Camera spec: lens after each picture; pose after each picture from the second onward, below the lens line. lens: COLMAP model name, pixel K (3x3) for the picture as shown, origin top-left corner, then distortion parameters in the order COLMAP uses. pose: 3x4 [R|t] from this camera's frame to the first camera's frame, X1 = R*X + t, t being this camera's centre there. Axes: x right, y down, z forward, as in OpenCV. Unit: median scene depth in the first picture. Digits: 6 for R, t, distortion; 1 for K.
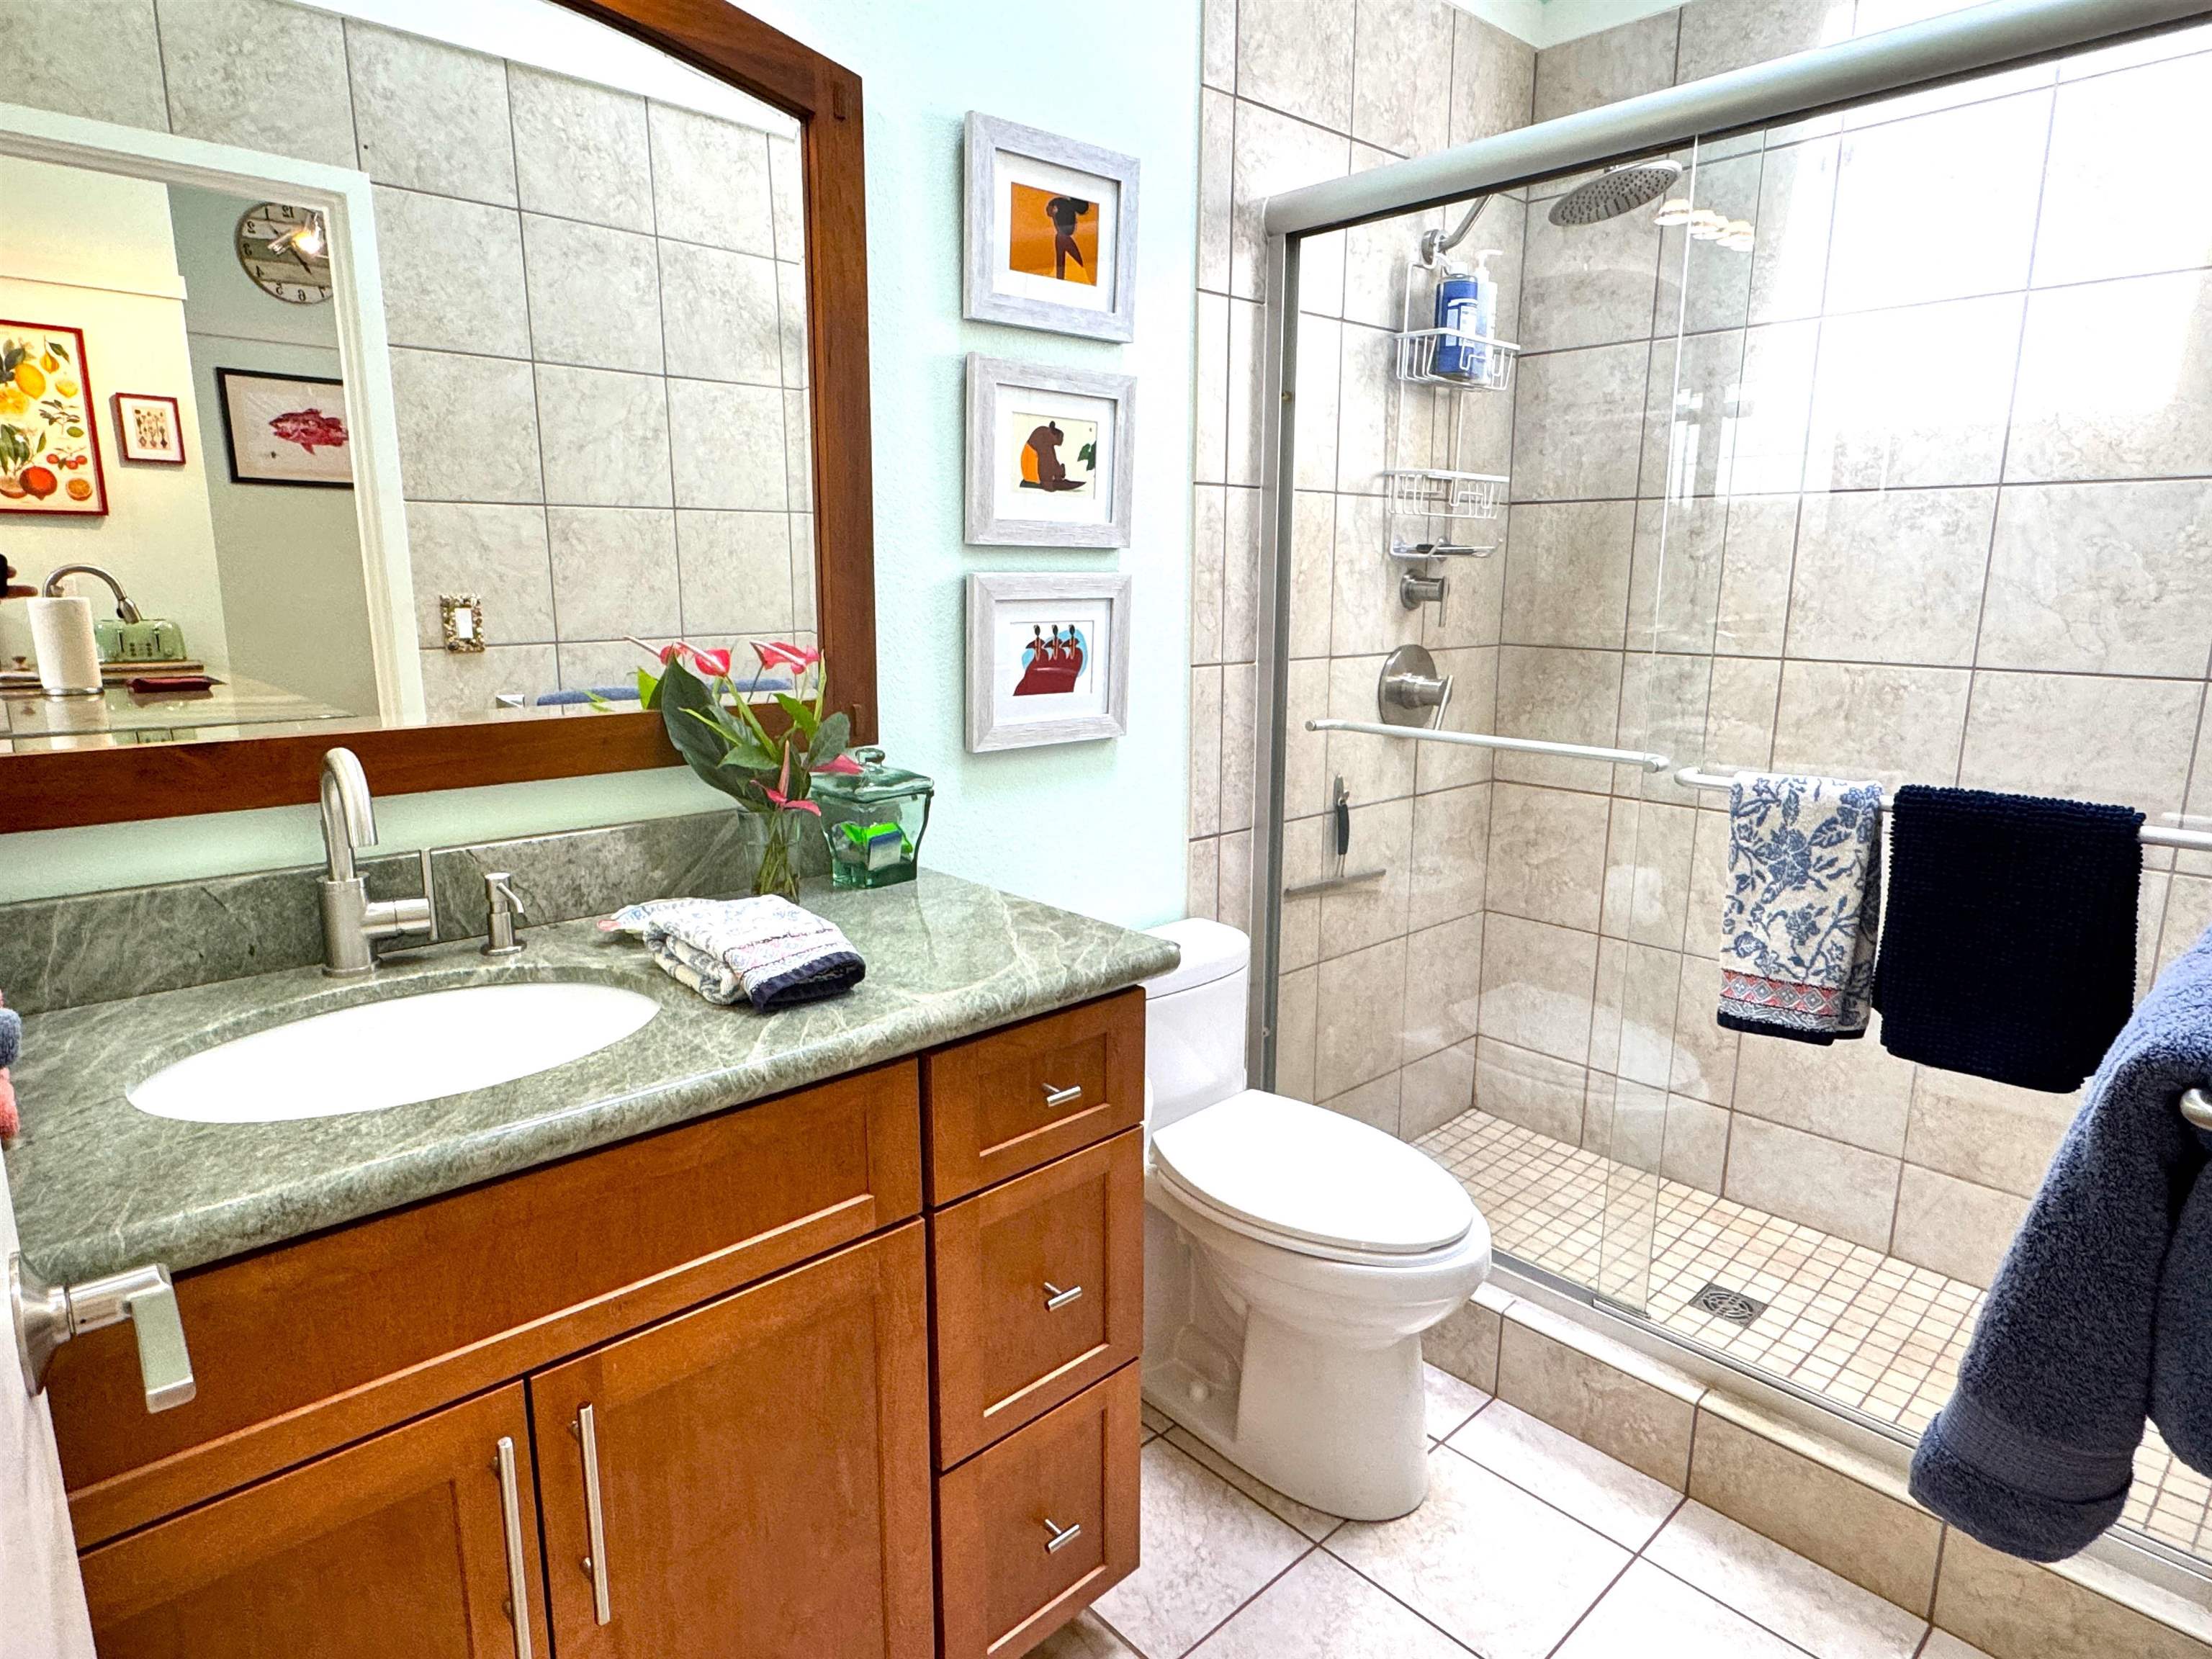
lens RADIAL K [[1258.9, 0, 1106.0], [0, 1258.9, 829.5], [0, 0, 1]] dist [0.002275, 0.001119]
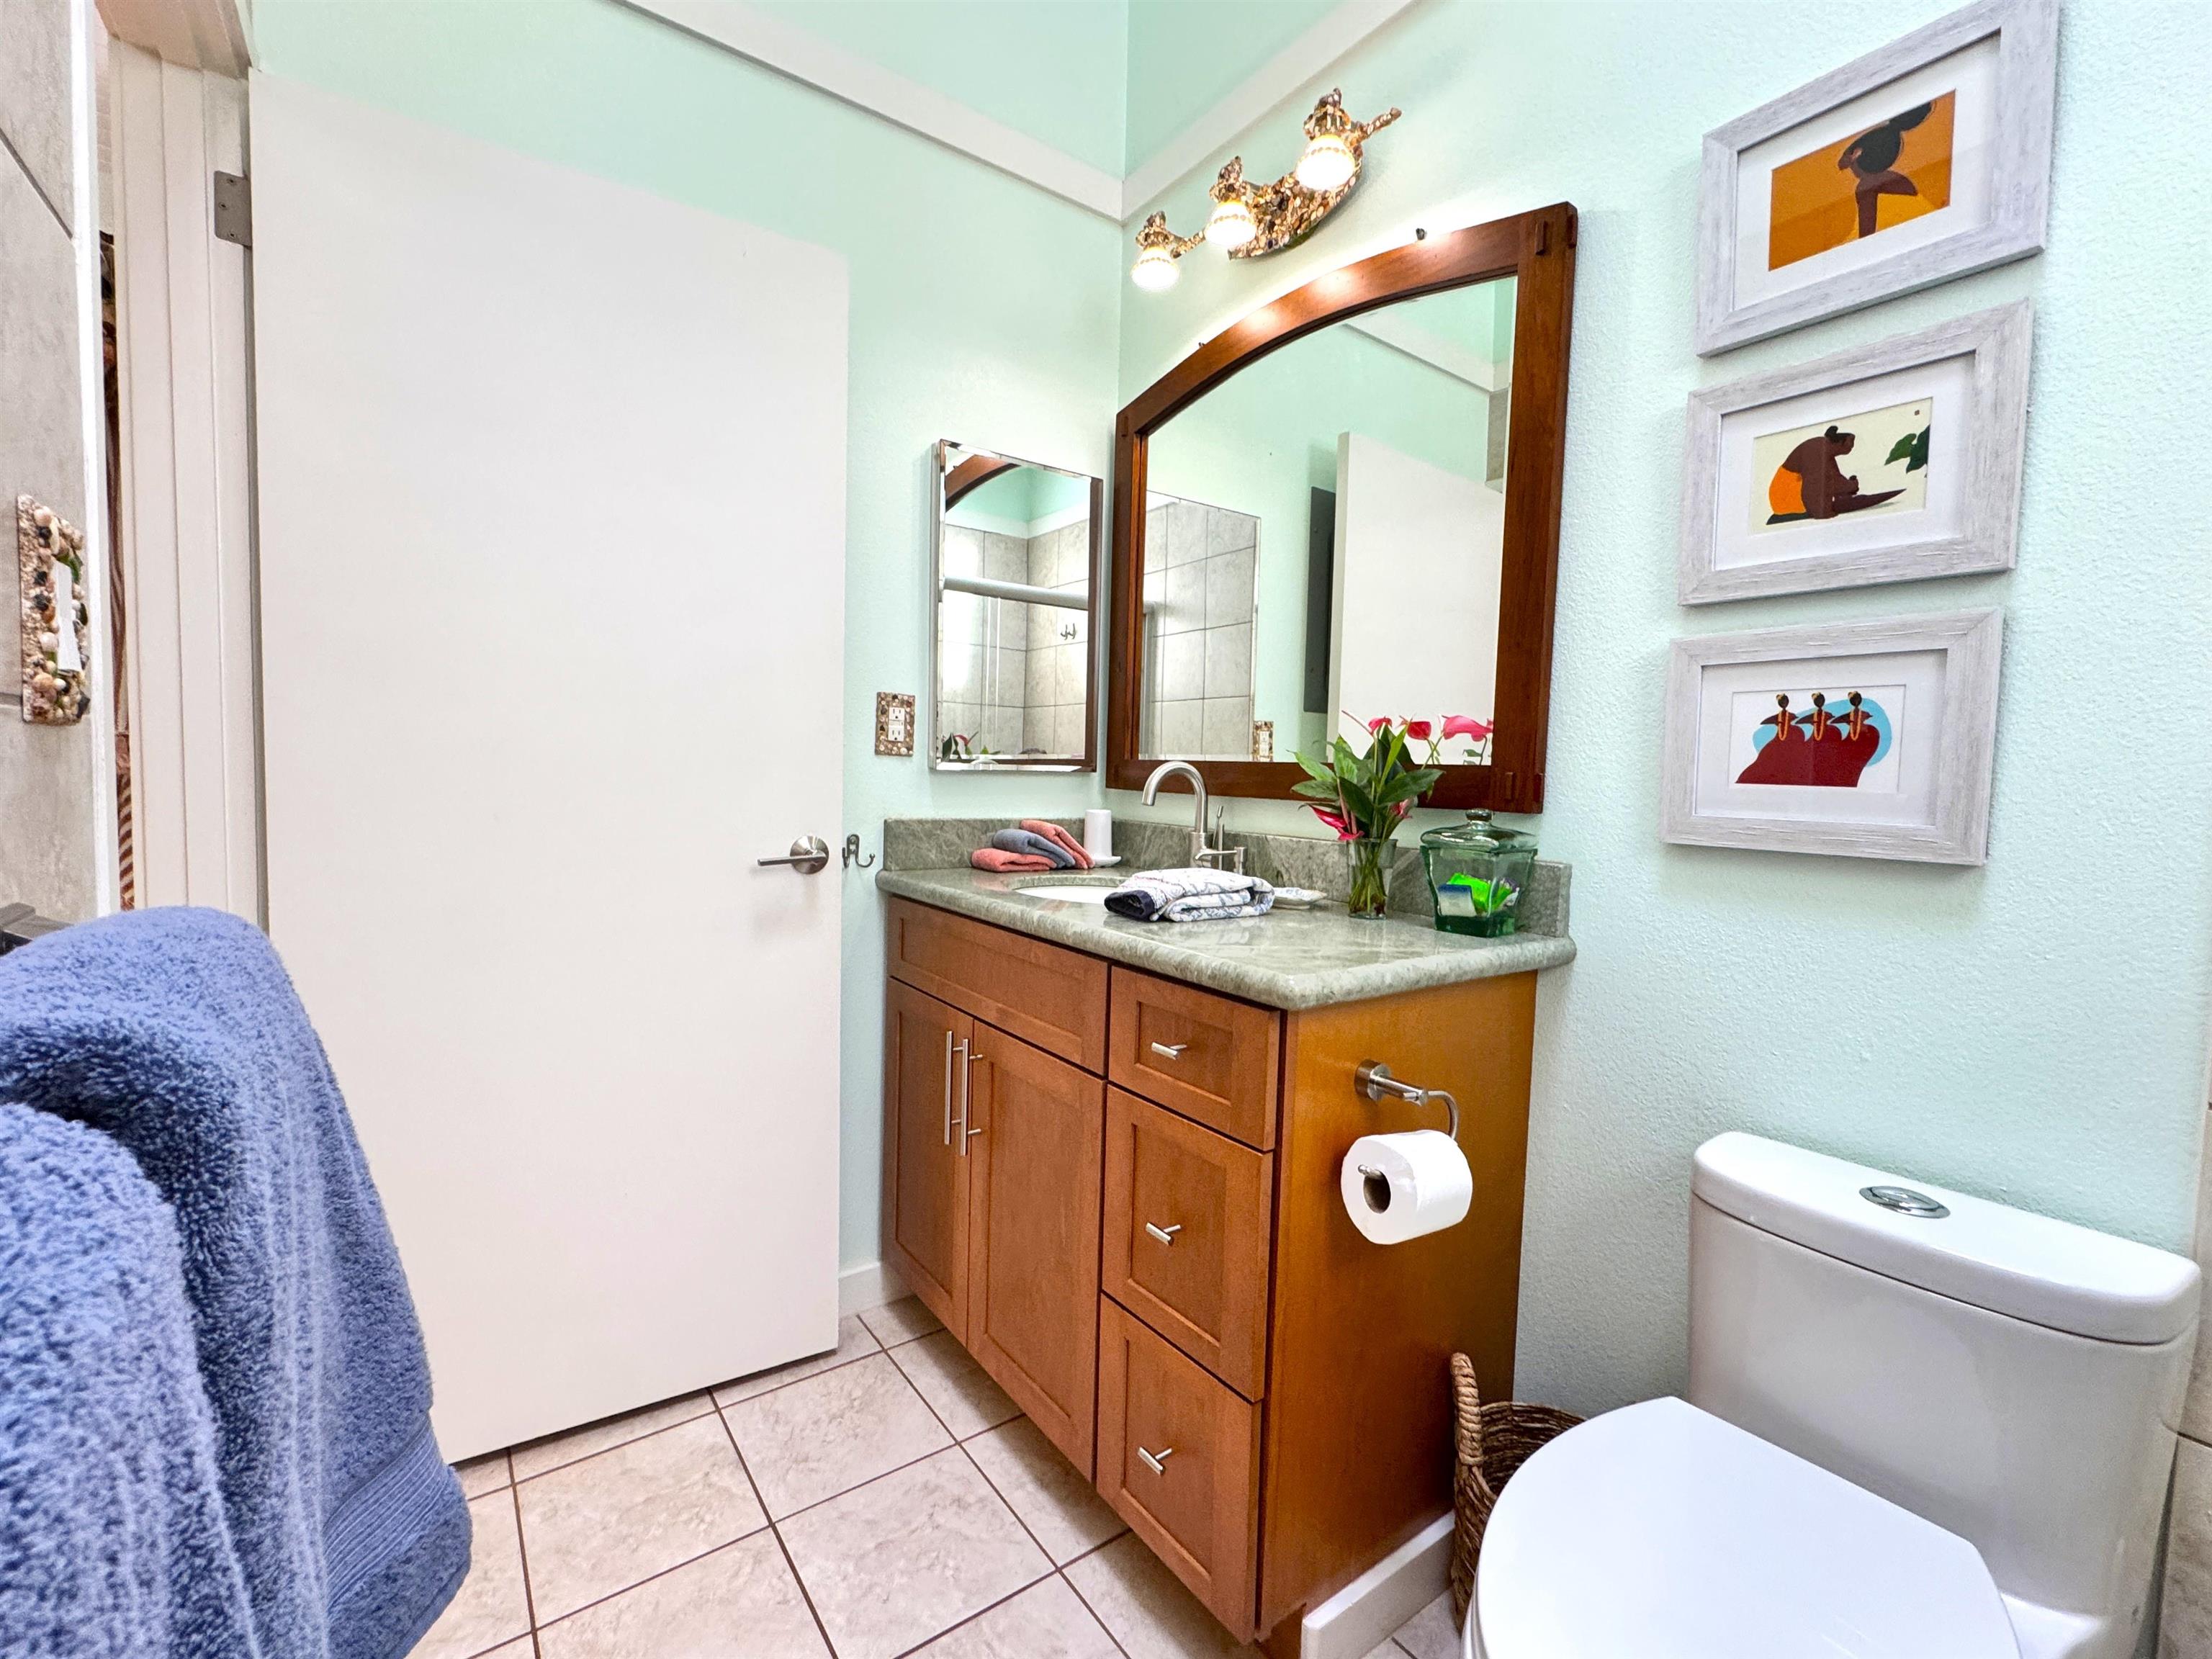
lens RADIAL K [[986.8, 0, 1106.0], [0, 986.8, 829.5], [0, 0, 1]] dist [0.001158, -0.000144]
pose [[-0.137413, 0.050449, -0.989228, 0.615002], [-0.225962, 0.970771, 0.080896, -0.037600], [0.964396, 0.234644, -0.121997, 0.703767]]
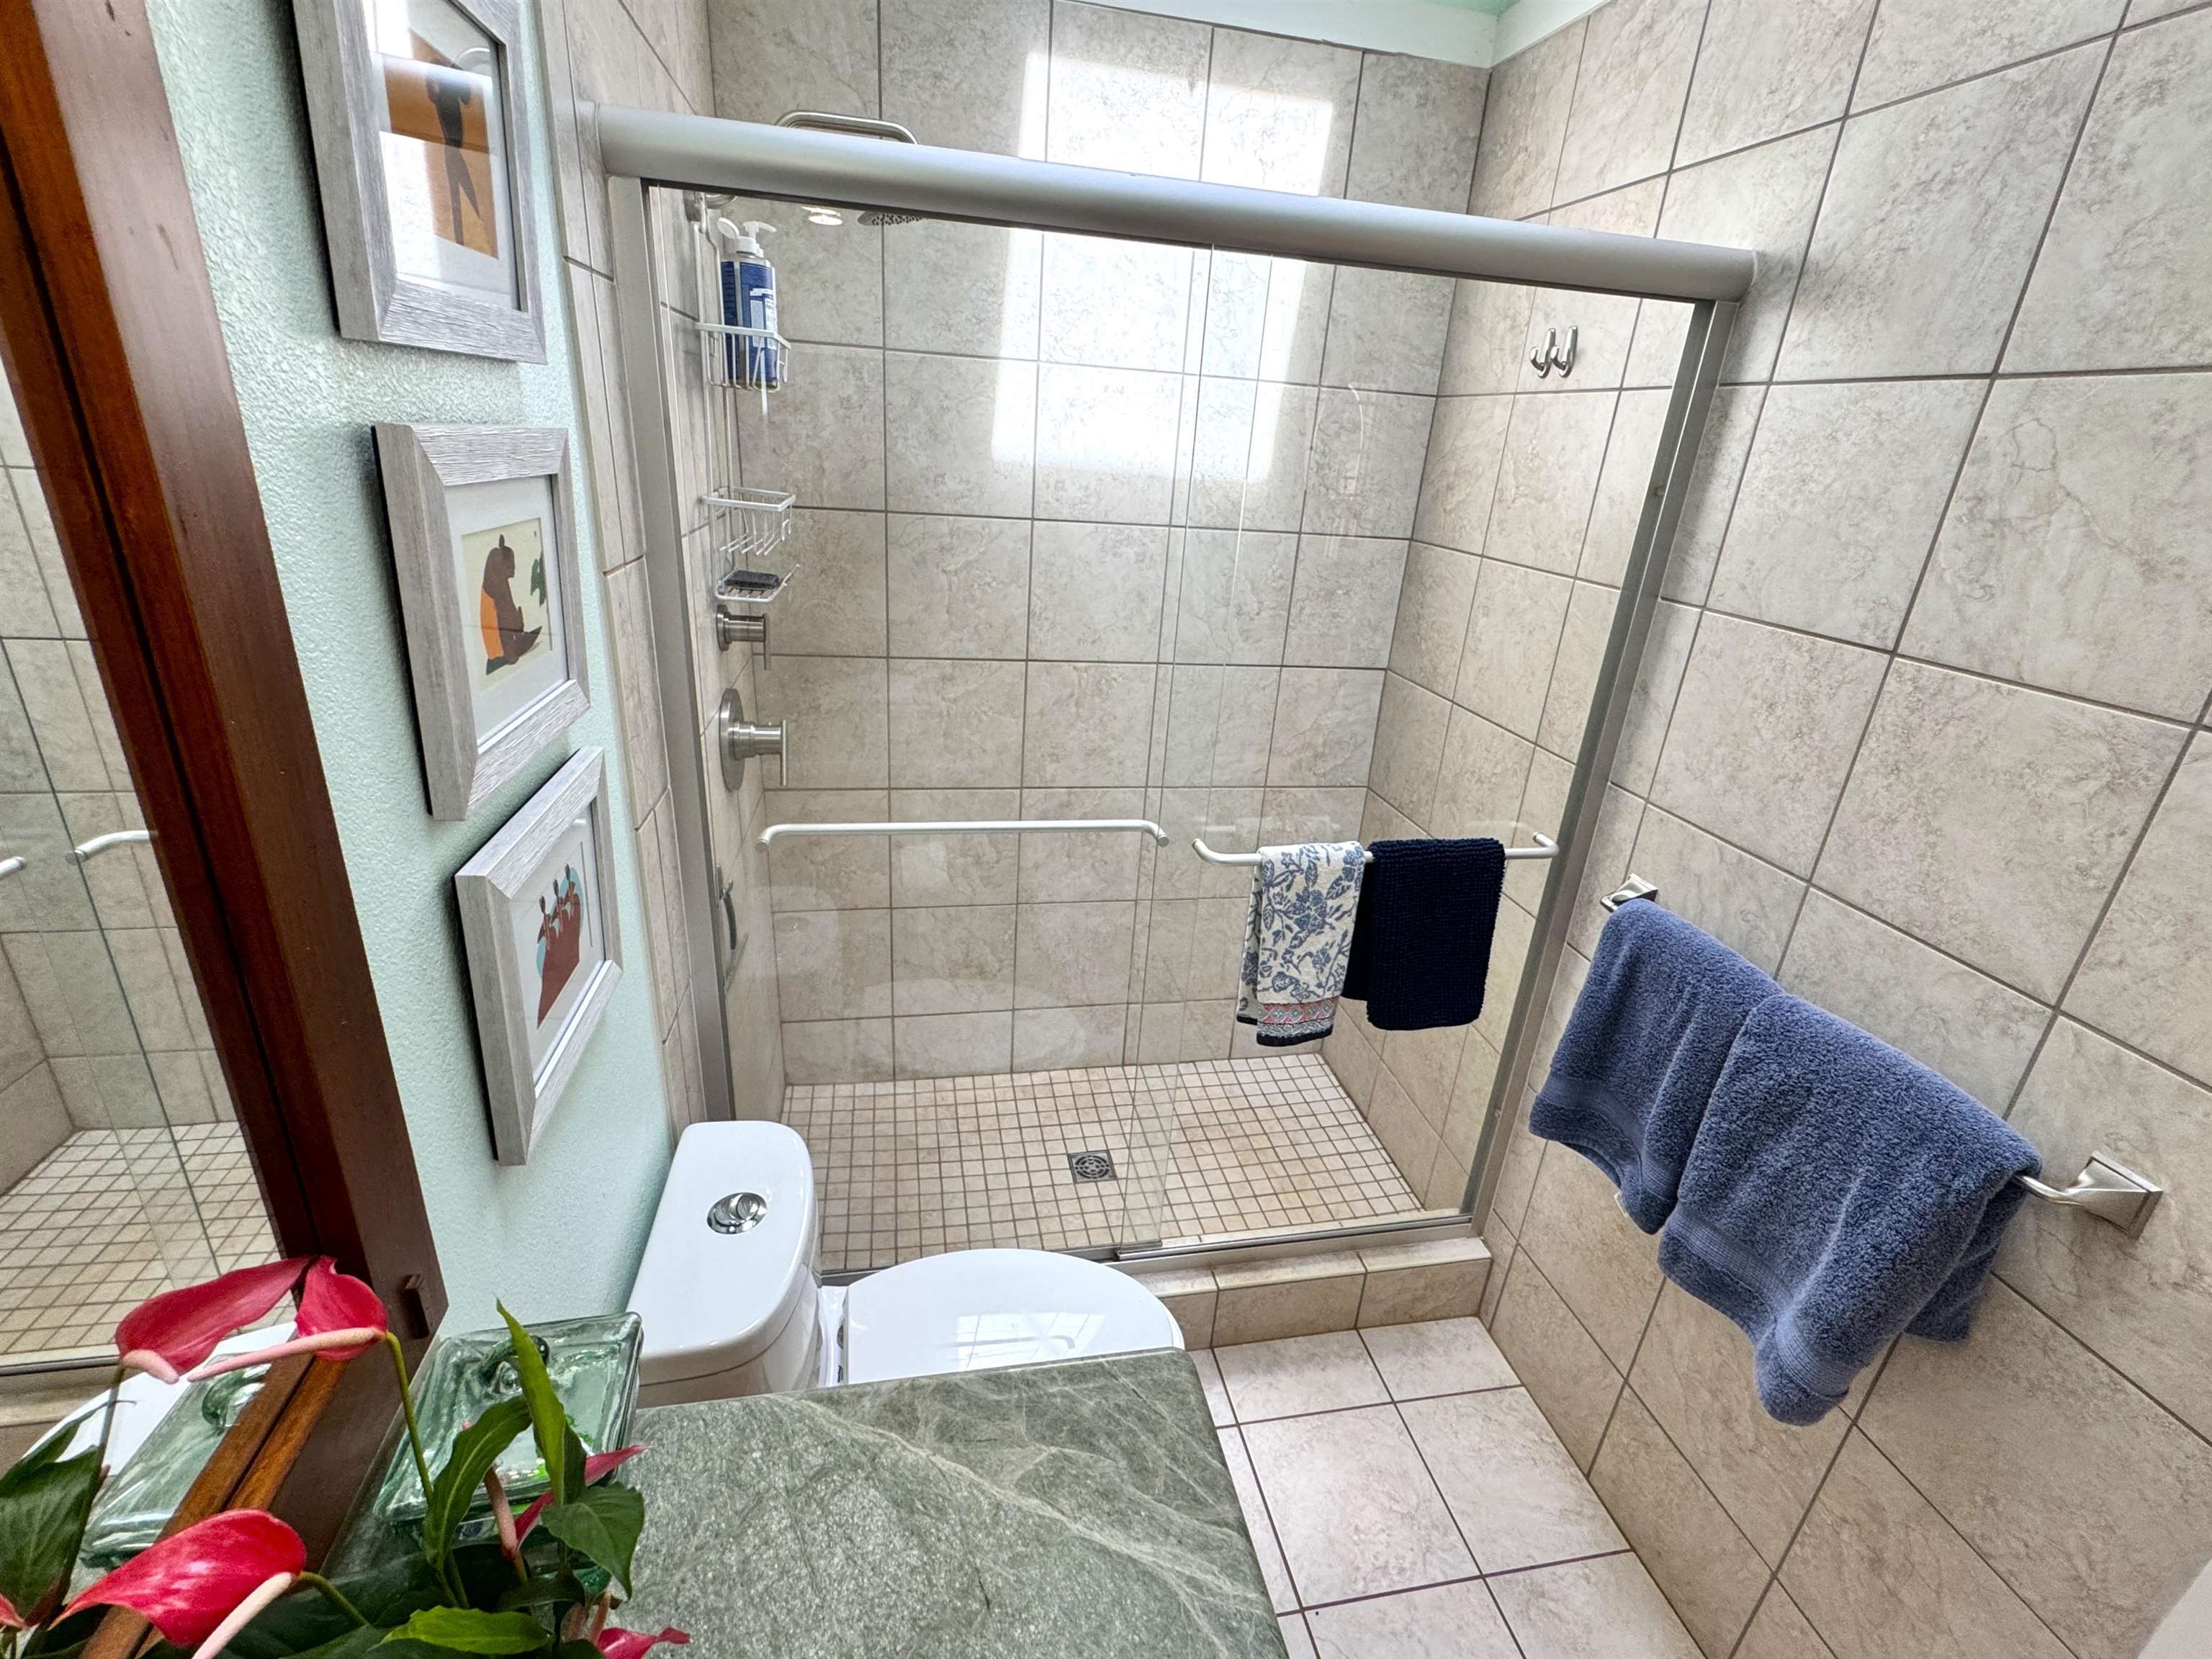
lens RADIAL K [[986.8, 0, 1106.0], [0, 986.8, 829.5], [0, 0, 1]] dist [0.001158, -0.000144]
pose [[0.524586, -0.285490, 0.802063, -0.275783], [0.109032, 0.956870, 0.269281, -0.288897], [-0.844346, -0.053810, 0.533089, 0.555024]]
